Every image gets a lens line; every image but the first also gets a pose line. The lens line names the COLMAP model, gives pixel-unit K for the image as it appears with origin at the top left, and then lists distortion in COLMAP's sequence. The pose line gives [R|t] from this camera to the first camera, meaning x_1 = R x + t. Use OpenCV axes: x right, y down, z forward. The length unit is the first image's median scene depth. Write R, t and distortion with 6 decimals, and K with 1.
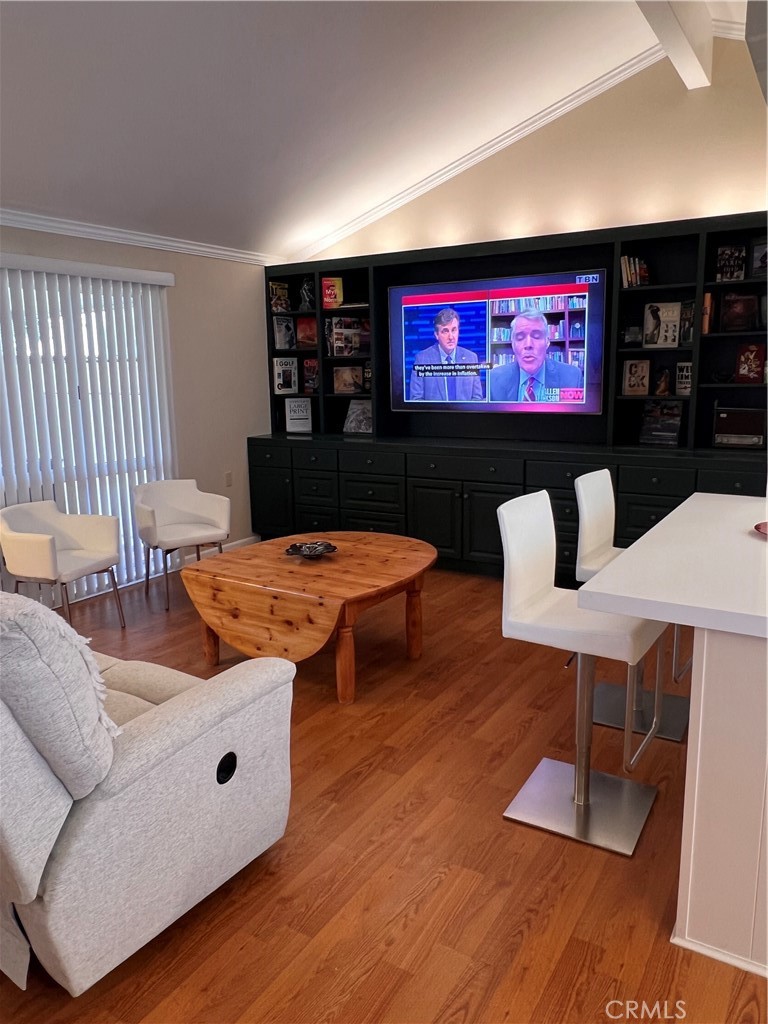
lens RADIAL K [[737.0, 0, 382.4], [0, 737.0, 503.2], [0, 0, 1]] dist [-0.009671, -0.003142]
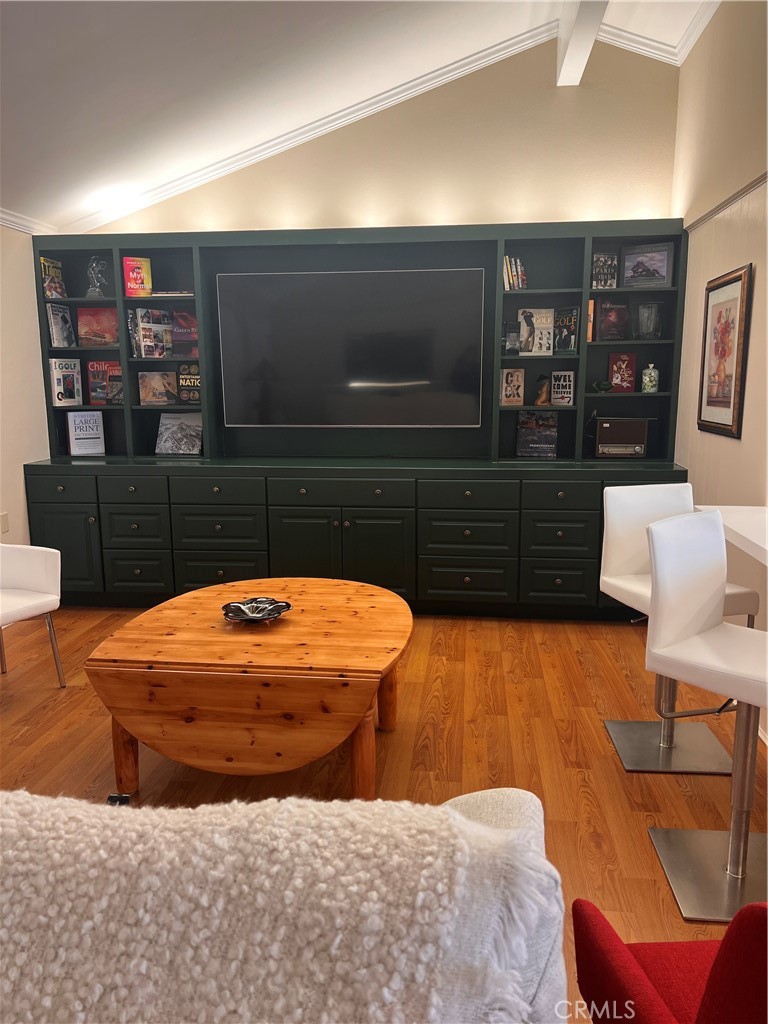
lens RADIAL K [[763.9, 0, 382.7], [0, 763.9, 515.7], [0, 0, 1]] dist [0.036377, -0.030526]
pose [[0.903348, -0.063119, 0.424240, -0.235051], [0.067298, 0.997720, 0.005142, -0.021812], [-0.423597, 0.023906, 0.905535, 0.182734]]
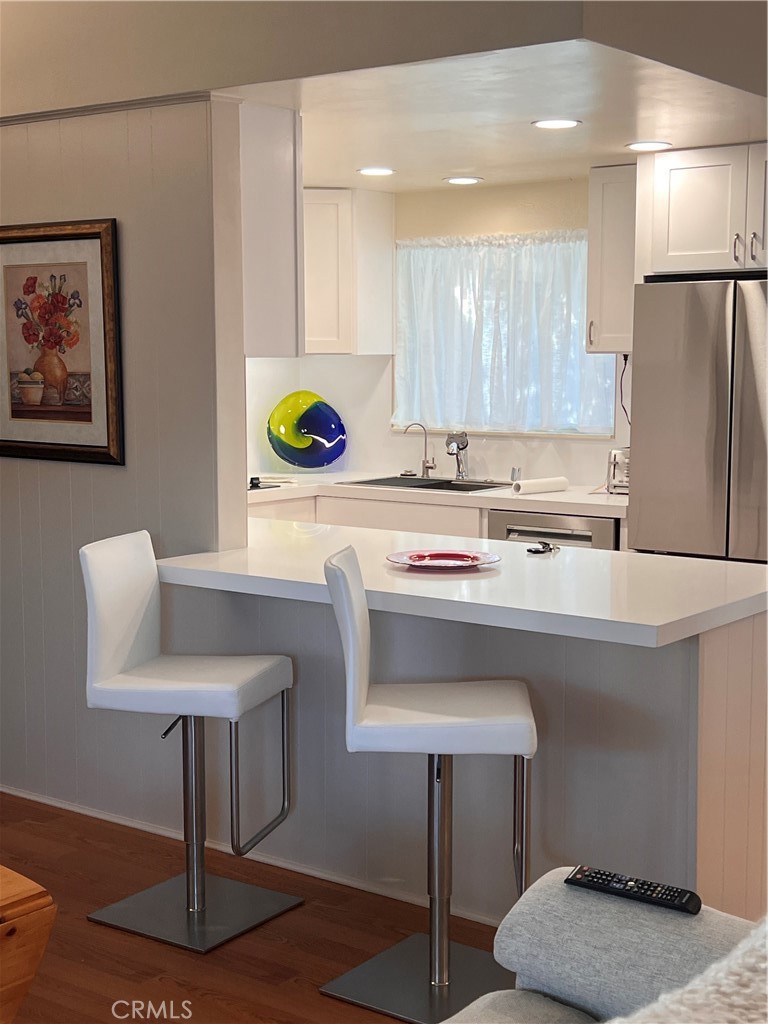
lens RADIAL K [[1474.2, 0, 382.6], [0, 1474.2, 514.7], [0, 0, 1]] dist [0.114192, 0.000000]
pose [[0.082965, -0.090139, 0.992468, -0.437269], [0.177346, 0.981340, 0.074303, -0.055047], [-0.980645, 0.169845, 0.097402, 0.335435]]
